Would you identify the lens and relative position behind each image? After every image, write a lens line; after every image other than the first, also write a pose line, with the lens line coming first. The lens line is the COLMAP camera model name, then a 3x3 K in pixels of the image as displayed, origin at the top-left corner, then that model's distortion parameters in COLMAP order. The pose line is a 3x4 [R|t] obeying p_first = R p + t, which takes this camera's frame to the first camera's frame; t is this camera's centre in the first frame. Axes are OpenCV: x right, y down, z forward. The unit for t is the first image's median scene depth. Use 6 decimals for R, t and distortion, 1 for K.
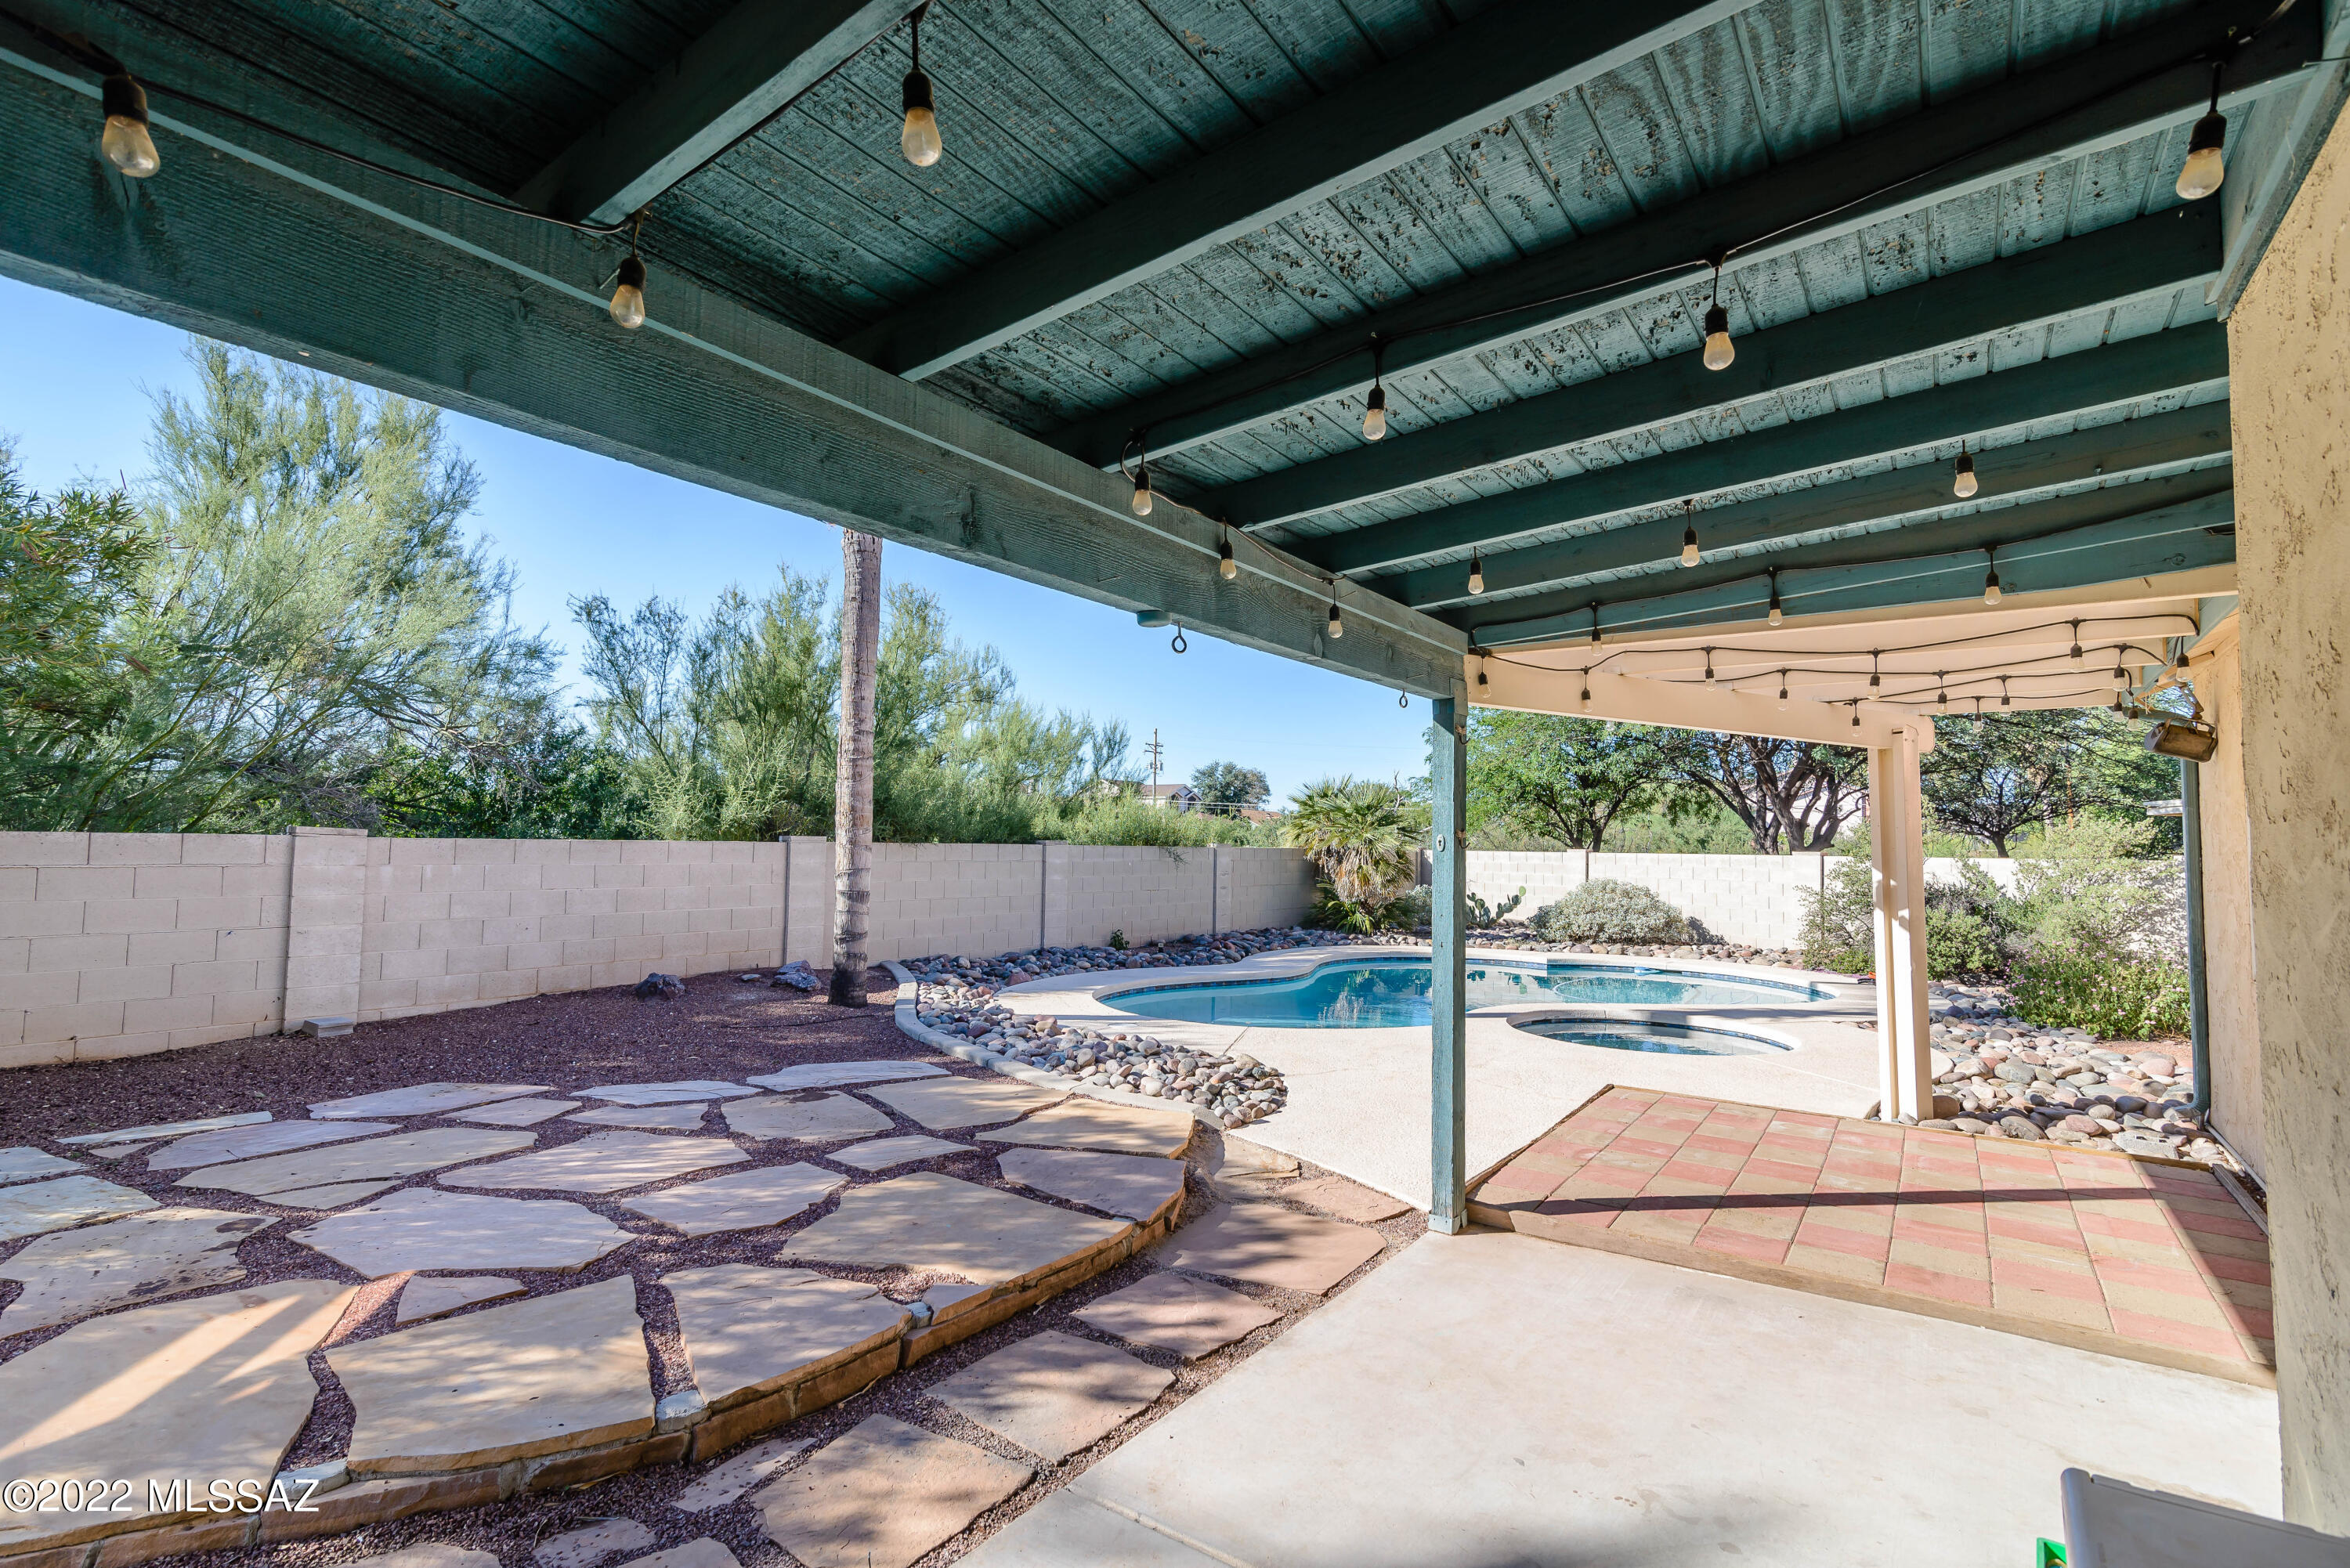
lens RADIAL K [[1069.9, 0, 1167.0], [0, 1069.9, 792.5], [0, 0, 1]] dist [0.016360, -0.001795]
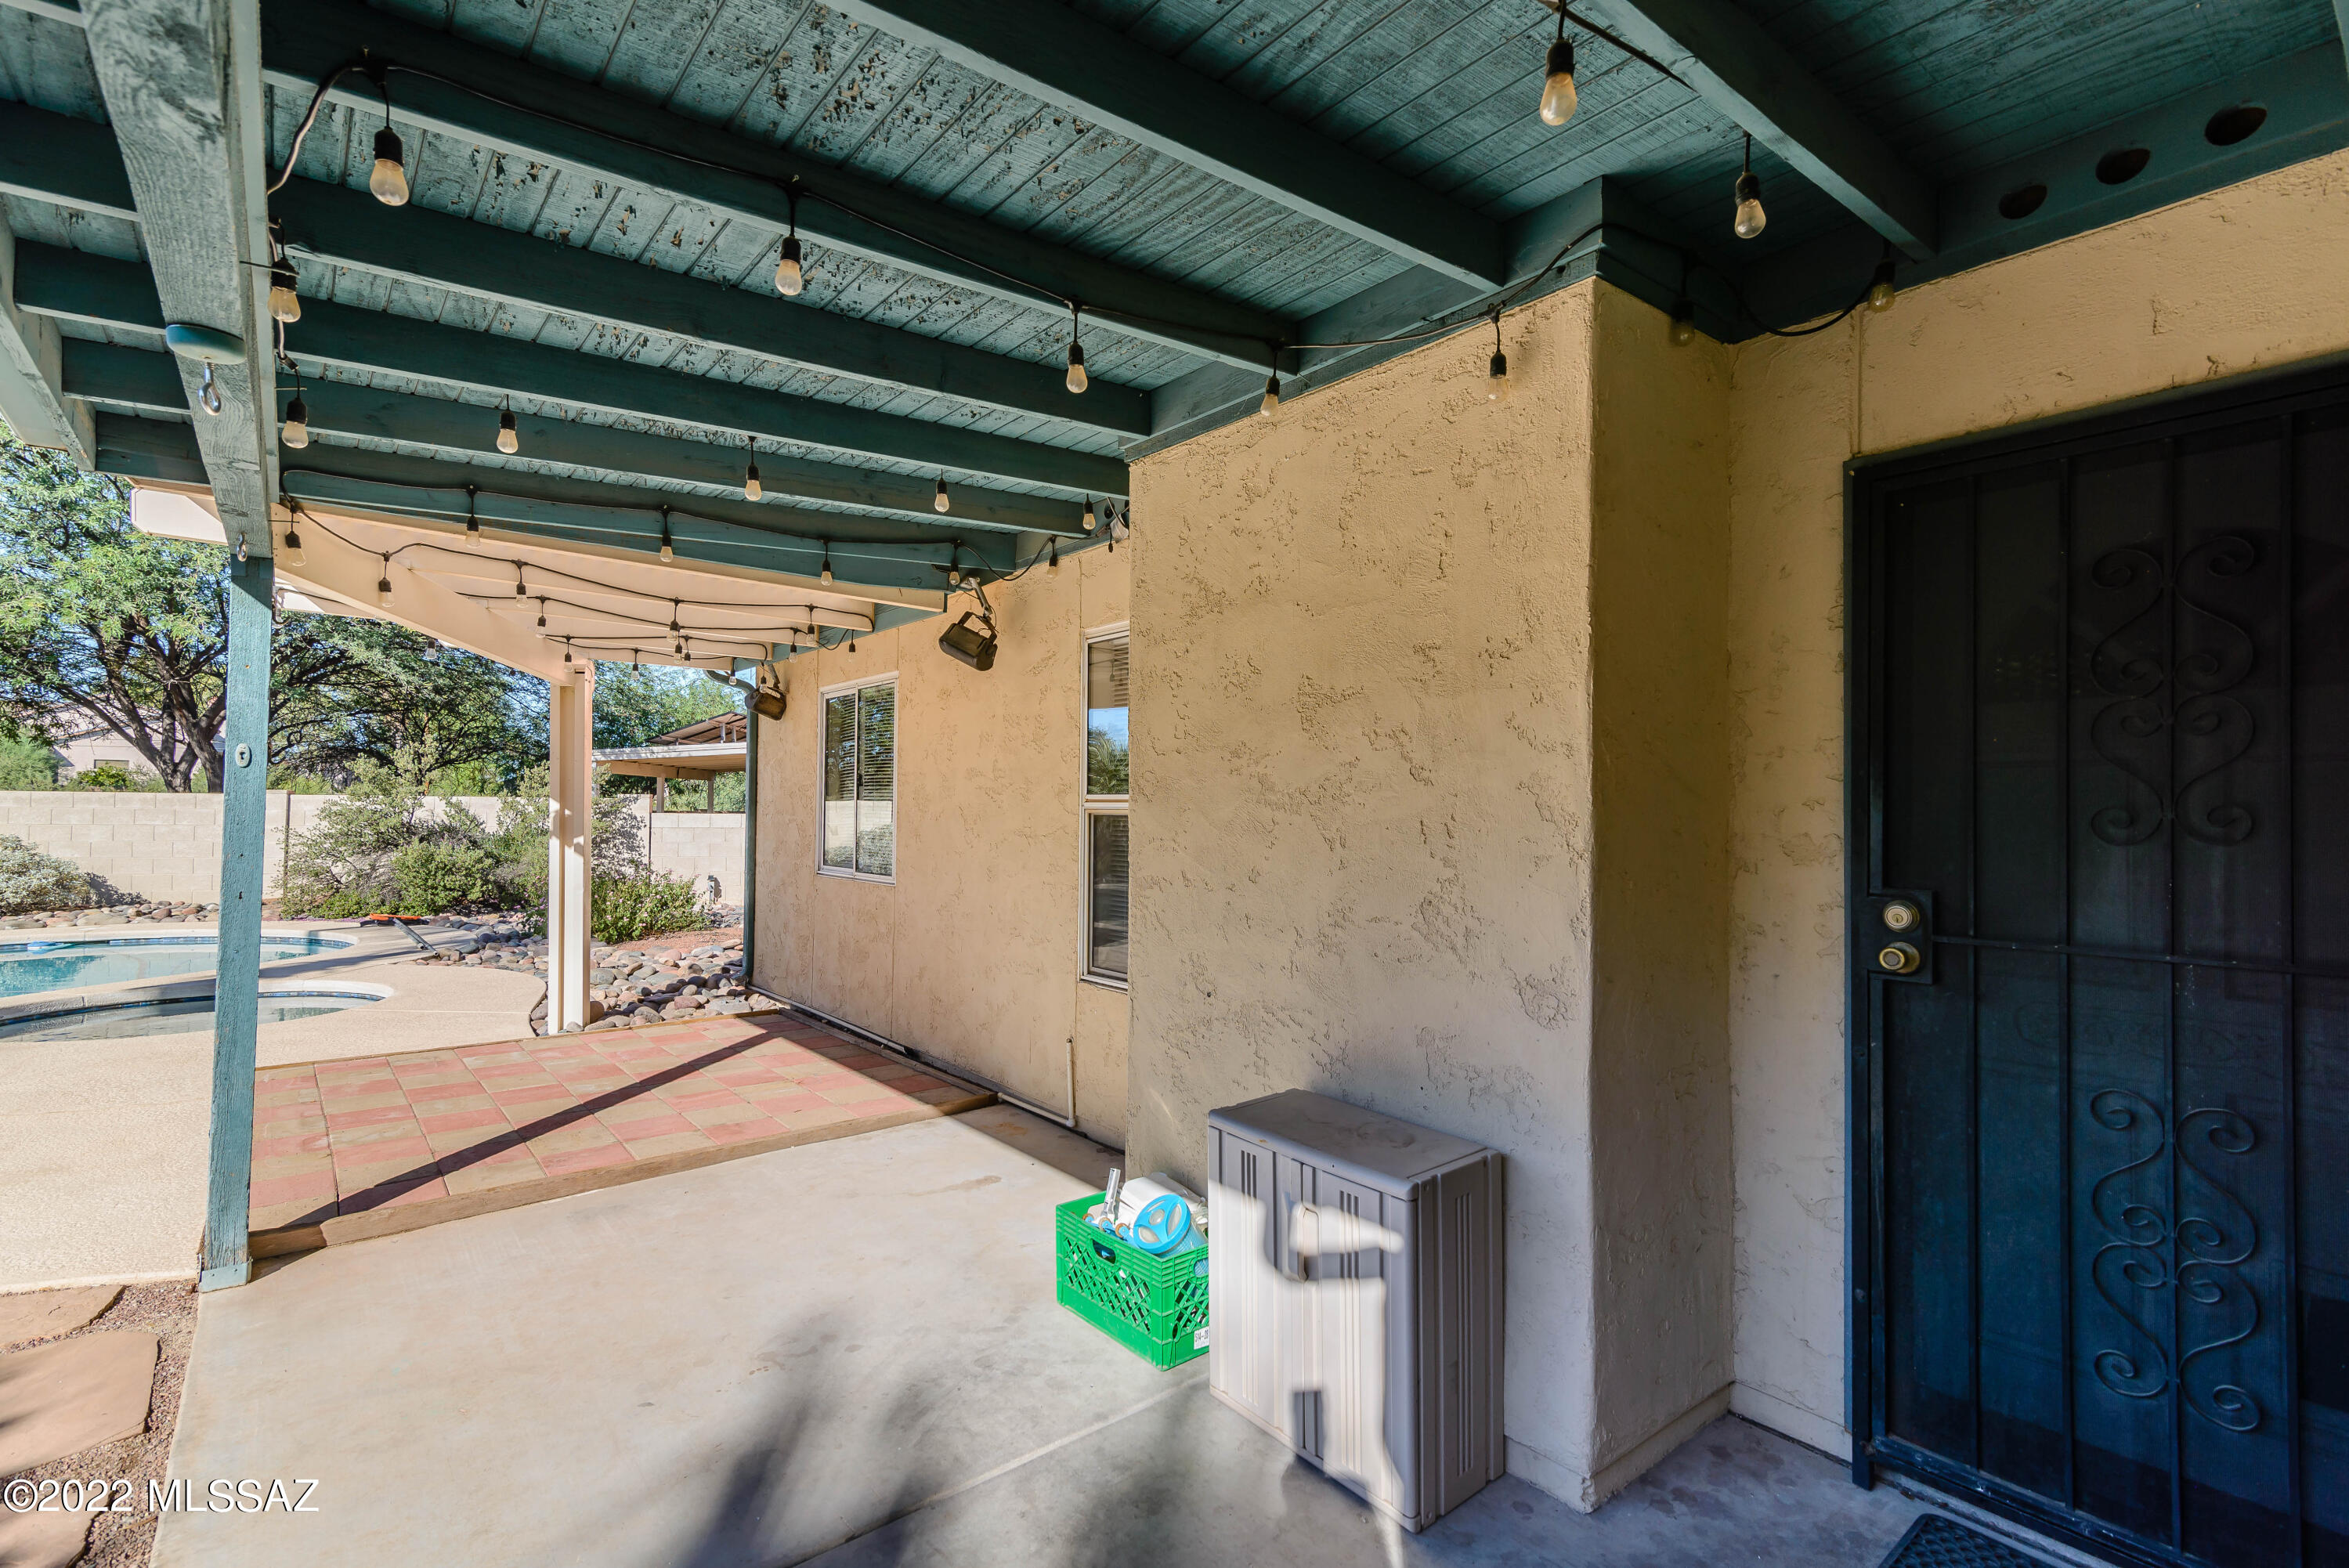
lens RADIAL K [[1069.5, 0, 1166.5], [0, 1069.5, 792.5], [0, 0, 1]] dist [0.016360, -0.001795]
pose [[0.266040, 0.007036, 0.963936, -0.282473], [-0.057366, 0.998317, 0.008545, 0.030062], [-0.962253, -0.057570, 0.265996, 0.204879]]
